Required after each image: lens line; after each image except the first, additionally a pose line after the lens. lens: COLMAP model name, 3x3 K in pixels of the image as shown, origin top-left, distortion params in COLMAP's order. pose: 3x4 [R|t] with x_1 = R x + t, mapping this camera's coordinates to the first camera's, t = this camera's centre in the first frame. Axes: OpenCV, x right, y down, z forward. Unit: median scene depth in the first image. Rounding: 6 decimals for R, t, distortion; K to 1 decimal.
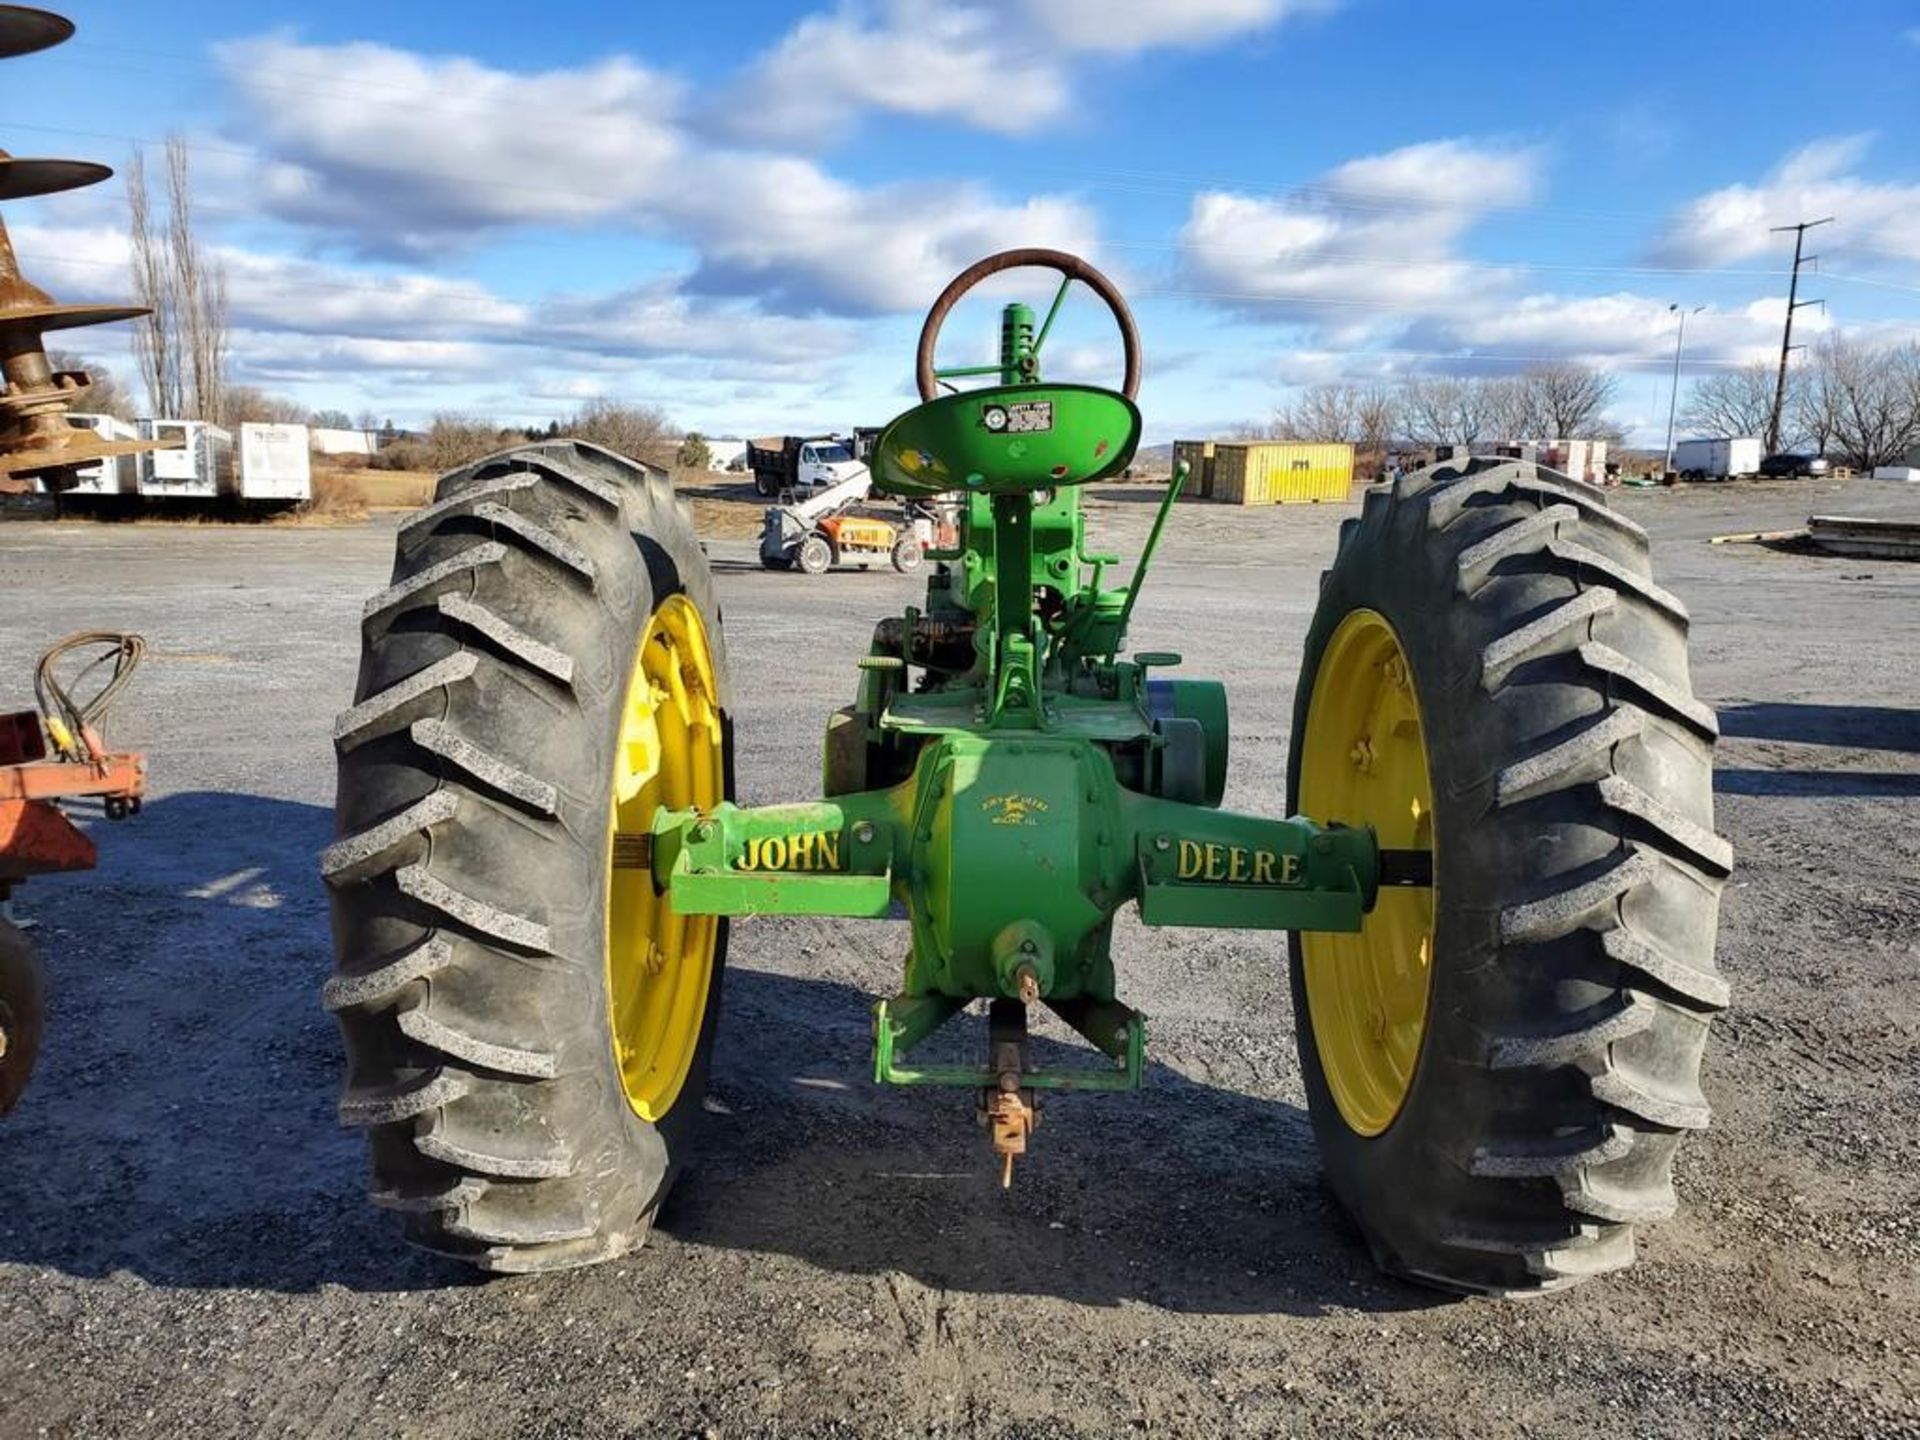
lens RADIAL K [[1550.0, 0, 976.0], [0, 1550.0, 706.1], [0, 0, 1]] dist [0.050632, -0.067855]
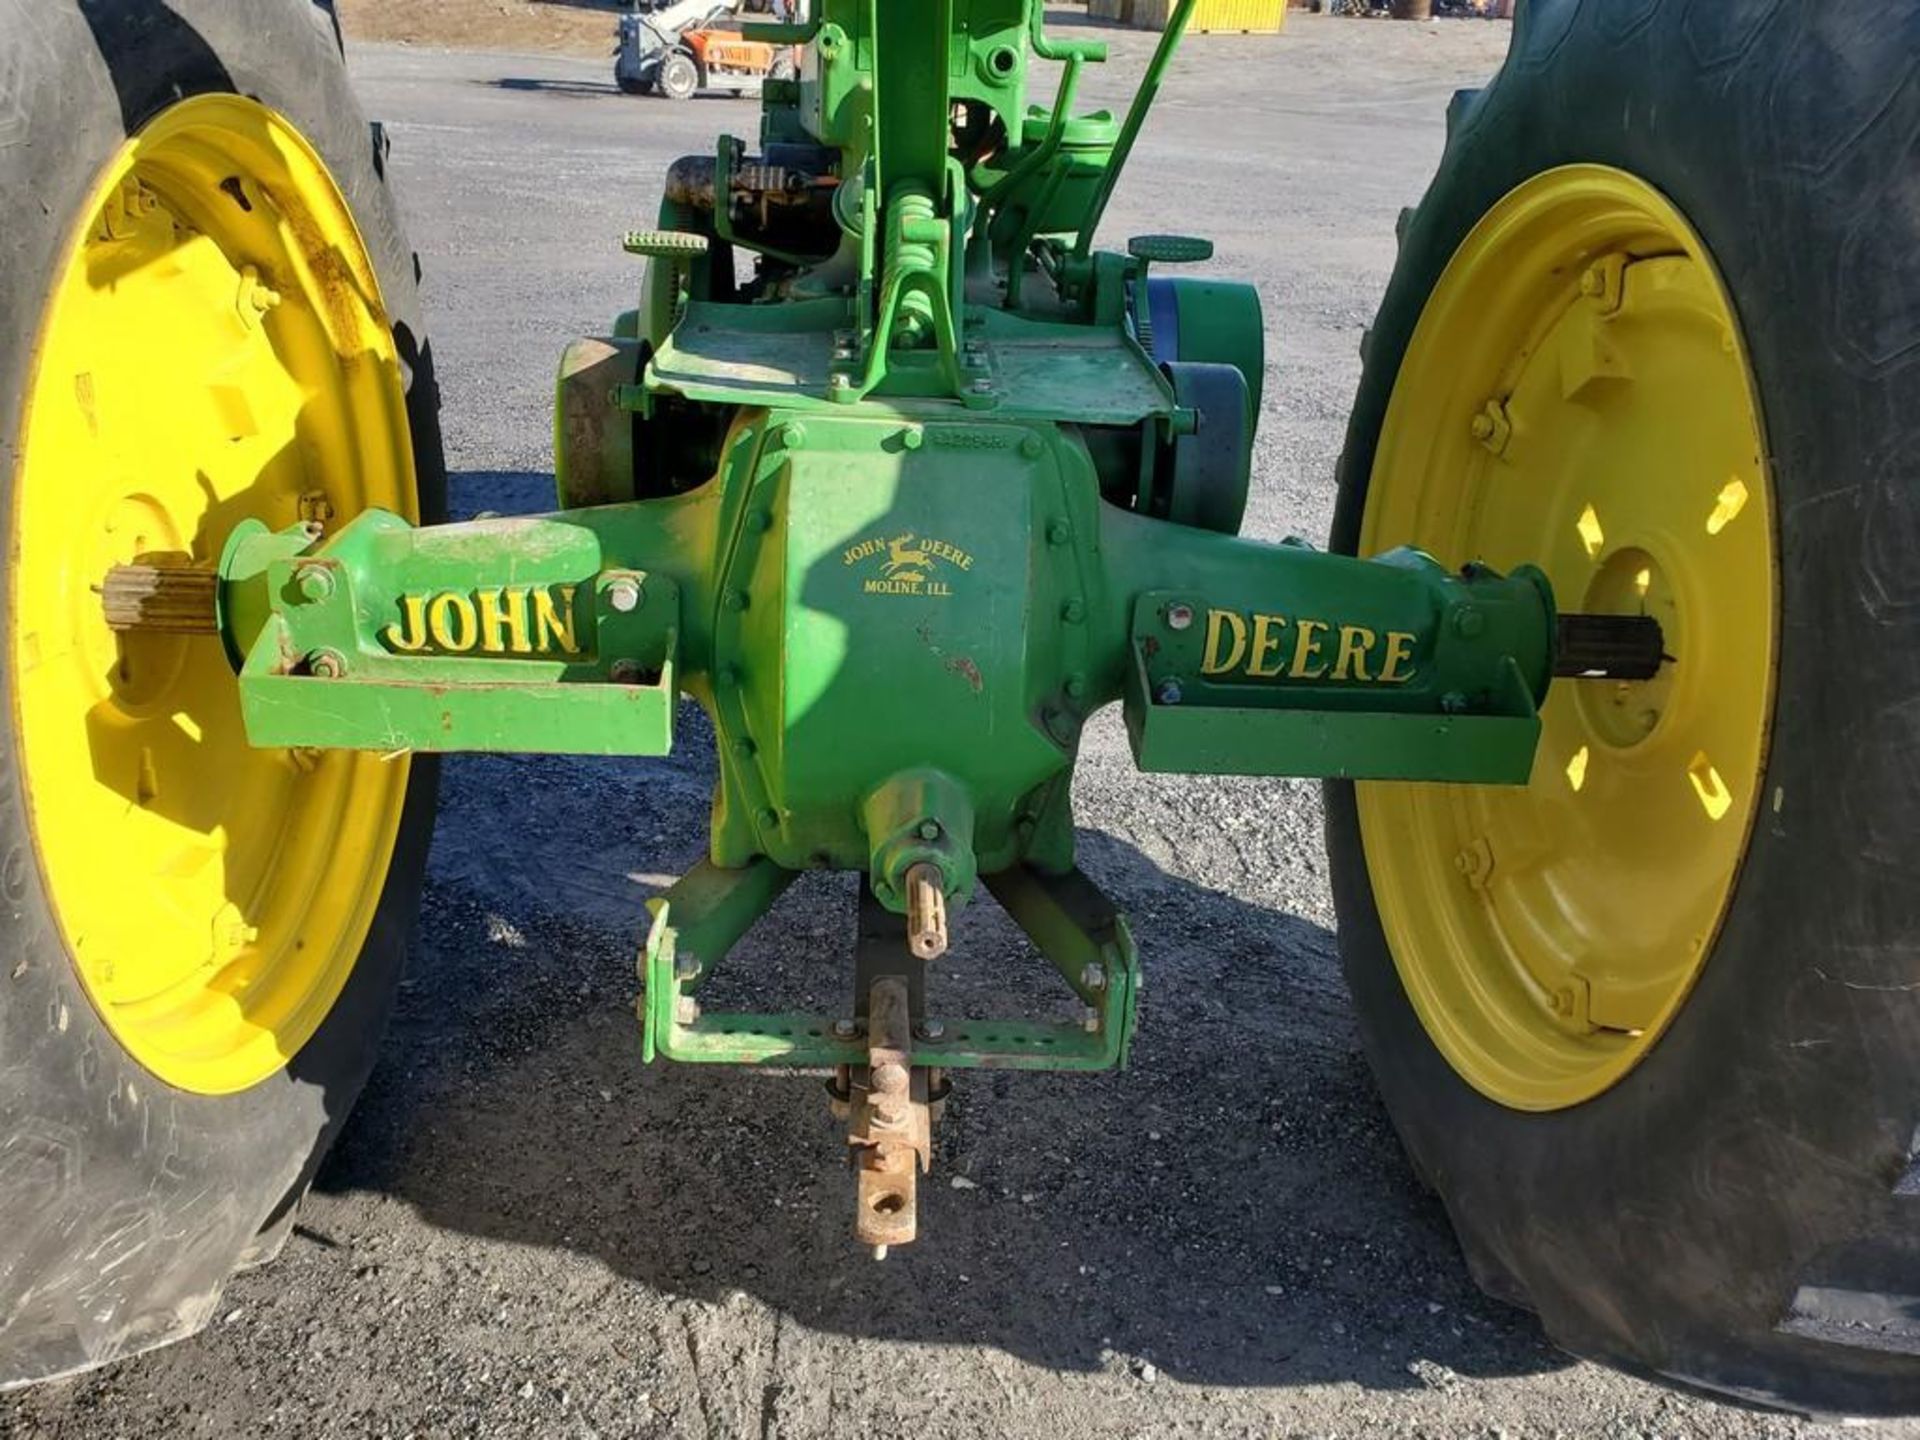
lens RADIAL K [[1563.1, 0, 942.6], [0, 1563.1, 732.6], [0, 0, 1]] dist [0.052500, -0.128259]
pose [[0.998618, 0.007504, 0.052012, 0.009461], [-0.022215, 0.957244, 0.288429, -0.027141], [-0.047624, -0.289186, 0.956088, 0.449289]]
